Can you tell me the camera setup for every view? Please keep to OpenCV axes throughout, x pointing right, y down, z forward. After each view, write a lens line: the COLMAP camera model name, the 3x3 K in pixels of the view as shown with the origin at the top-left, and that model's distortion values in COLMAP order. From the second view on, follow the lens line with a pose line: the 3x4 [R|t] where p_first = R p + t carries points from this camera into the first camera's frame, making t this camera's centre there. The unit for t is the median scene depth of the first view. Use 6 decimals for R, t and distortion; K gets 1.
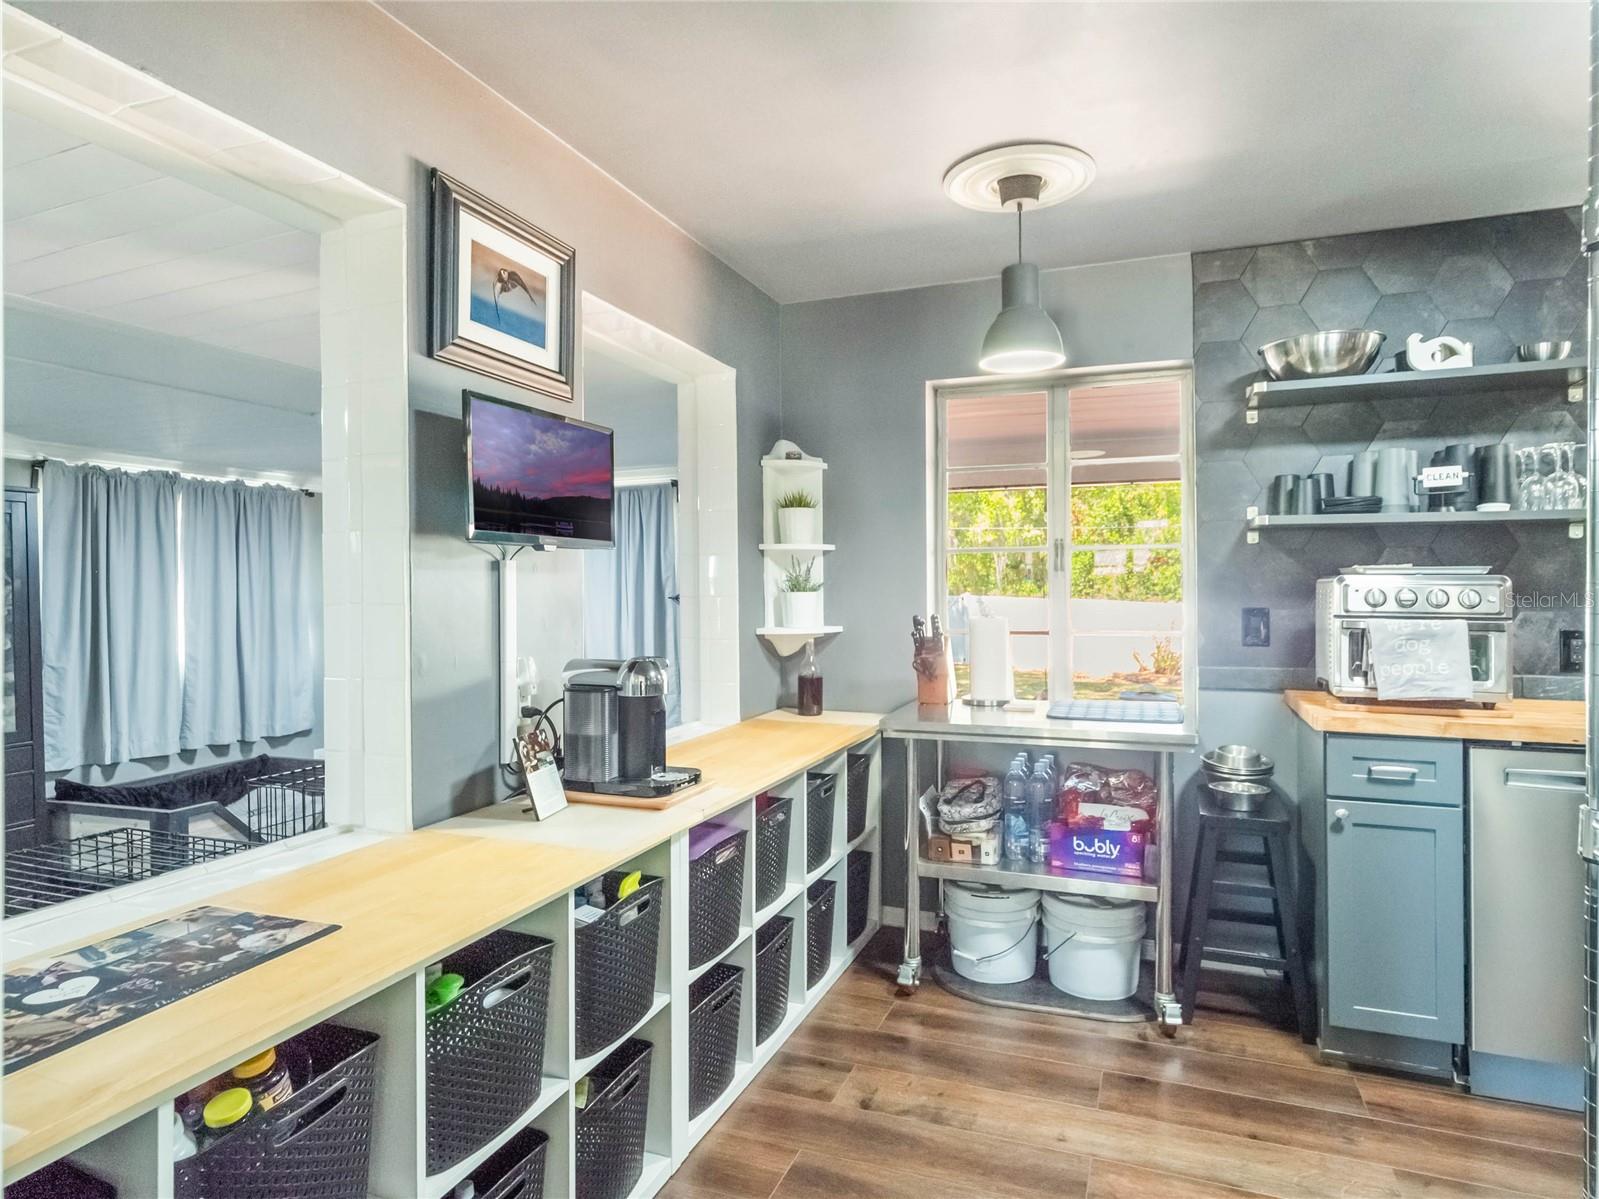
lens RADIAL K [[950.6, 0, 795.7], [0, 950.6, 590.2], [0, 0, 1]] dist [-0.002713, -0.006253]
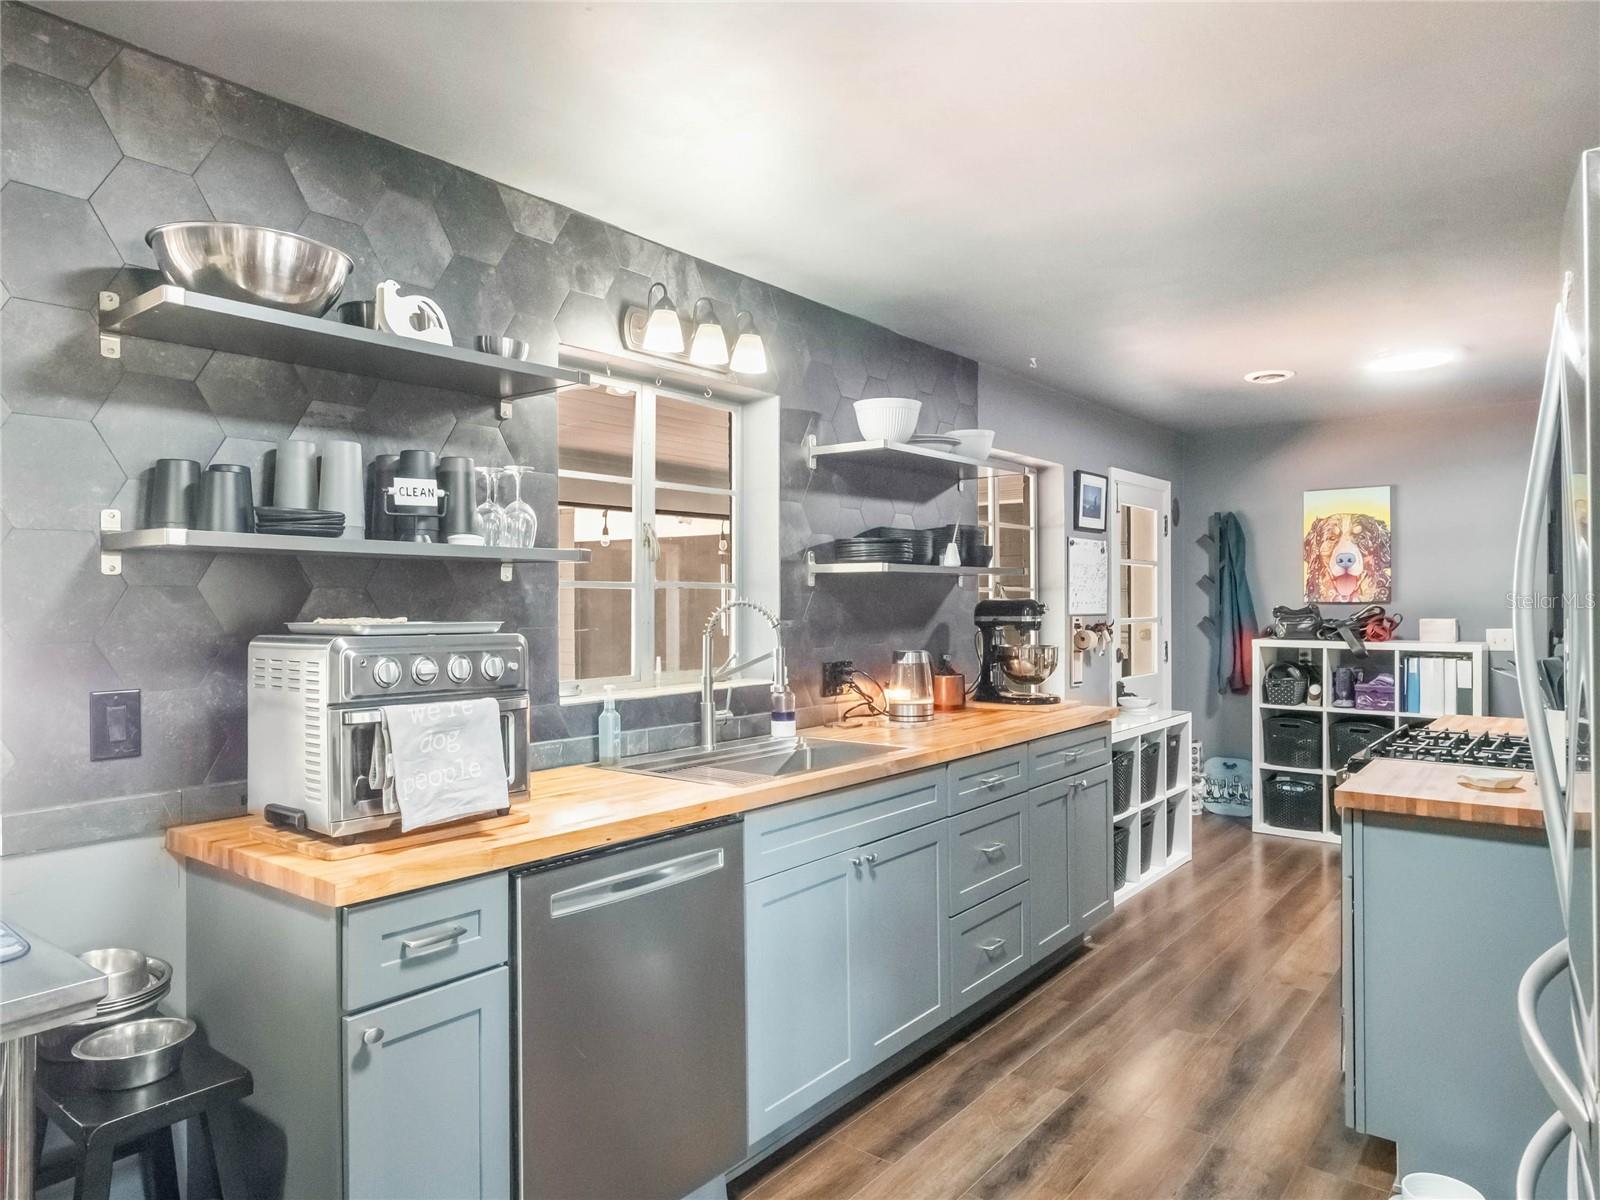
lens RADIAL K [[1058.9, 0, 861.5], [0, 1058.9, 600.3], [0, 0, 1]] dist [-0.006938, -0.001368]
pose [[0.273699, 0.006104, 0.961796, 0.010949], [0.002644, 0.999971, -0.007098, -0.031783], [-0.961812, 0.004485, 0.273675, 0.456319]]
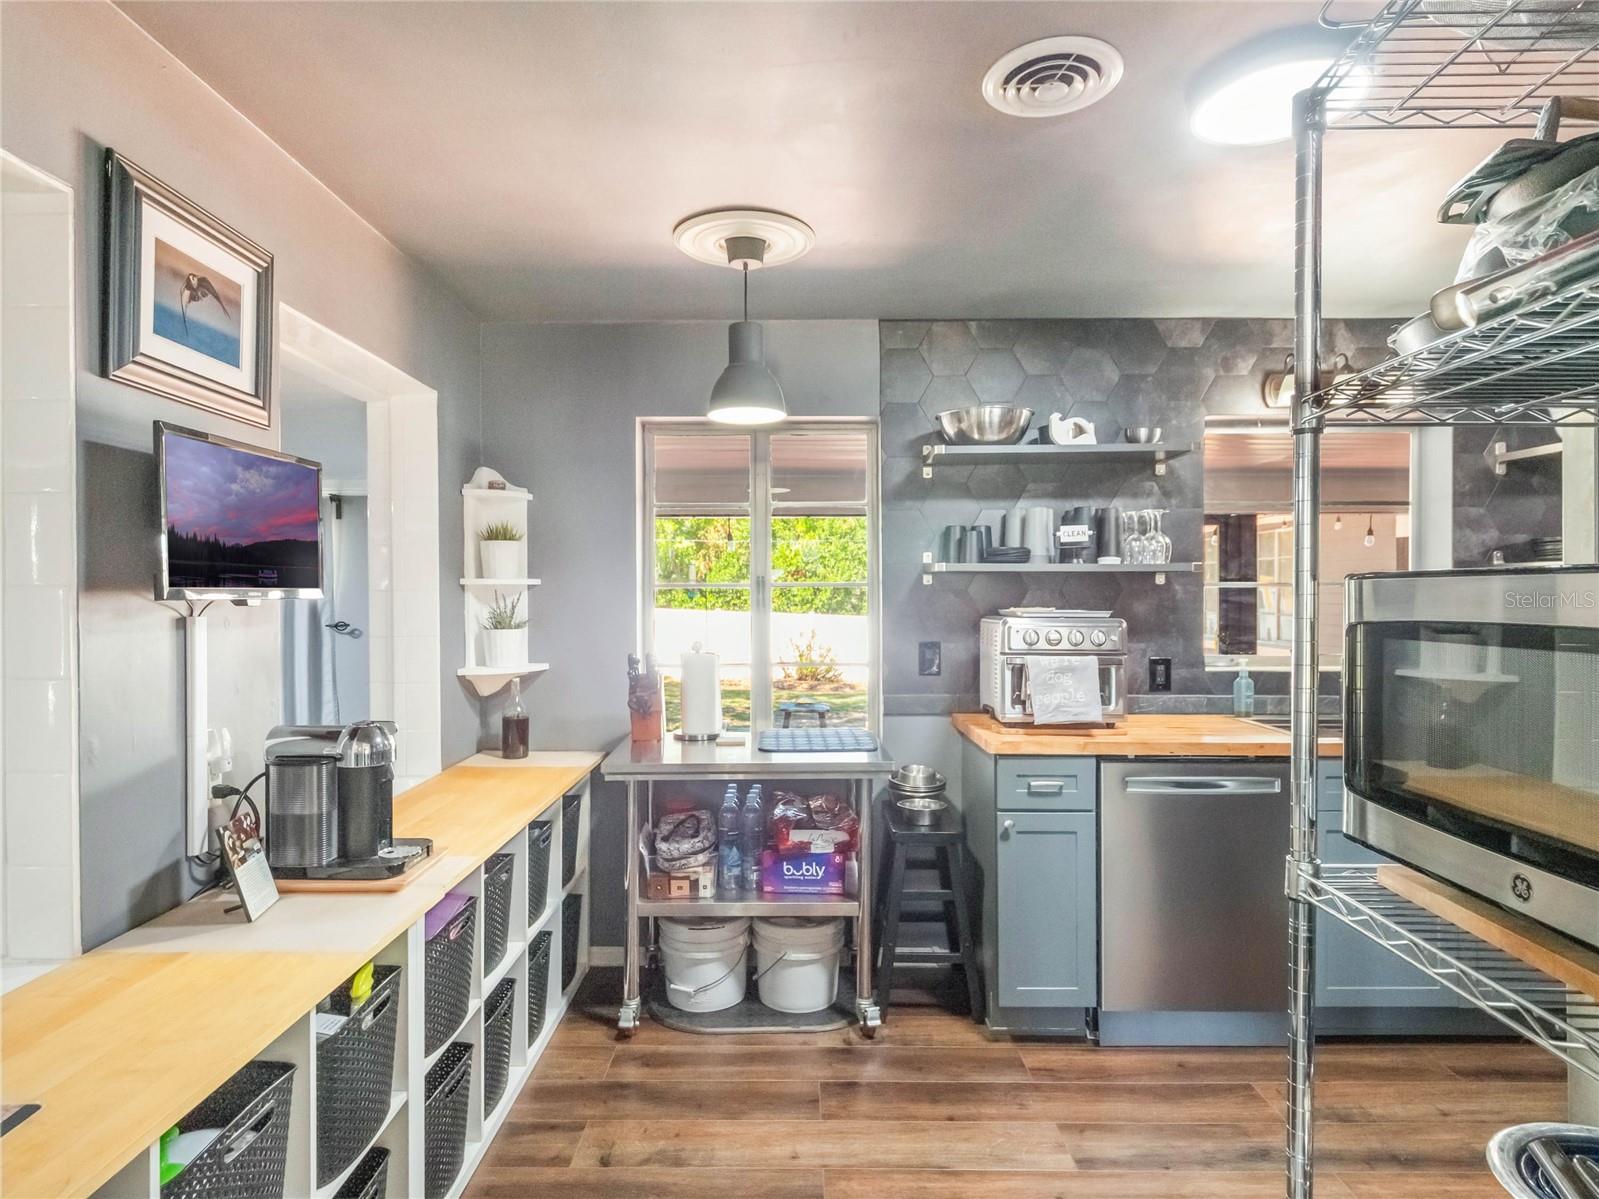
lens RADIAL K [[950.6, 0, 793.7], [0, 950.6, 593.9], [0, 0, 1]] dist [-0.002713, -0.006253]
pose [[0.930142, 0.004214, 0.367175, -0.090107], [-0.004693, 0.999989, 0.000413, -0.041777], [-0.367169, -0.002107, 0.930152, 0.008821]]
